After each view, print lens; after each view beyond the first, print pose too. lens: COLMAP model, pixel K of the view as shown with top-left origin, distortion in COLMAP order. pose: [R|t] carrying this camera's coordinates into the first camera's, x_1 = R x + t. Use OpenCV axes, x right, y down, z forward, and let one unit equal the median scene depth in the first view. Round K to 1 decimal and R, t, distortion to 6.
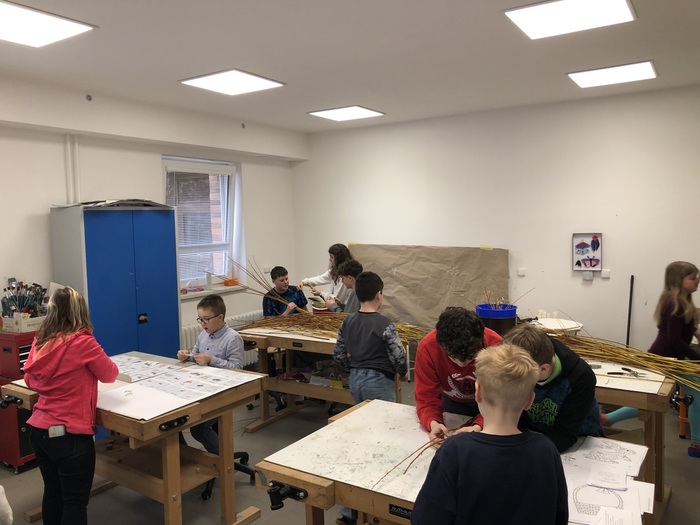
lens RADIAL K [[572.8, 0, 337.9], [0, 572.8, 233.4], [0, 0, 1]] dist [0.008999, 0.002648]
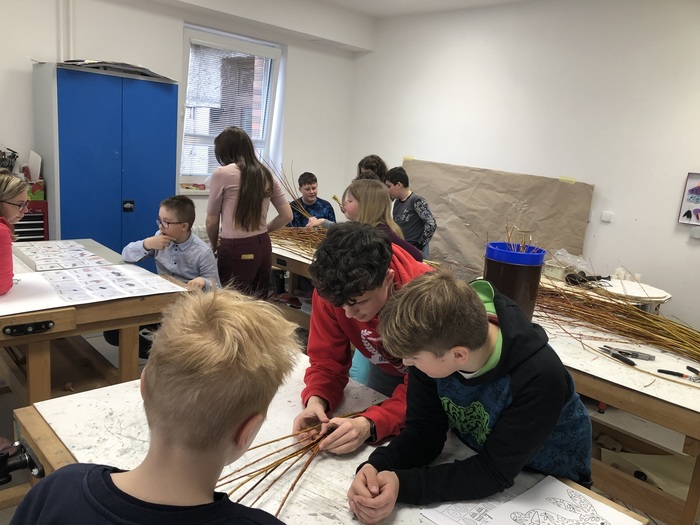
lens RADIAL K [[560.8, 0, 350.0], [0, 560.8, 262.5], [0, 0, 1]] dist [0.005279, -0.000422]
pose [[0.970192, 0.151948, -0.188783, 0.138176], [-0.117097, 0.975972, 0.183757, 0.029223], [0.212168, -0.156174, 0.964673, 0.198174]]
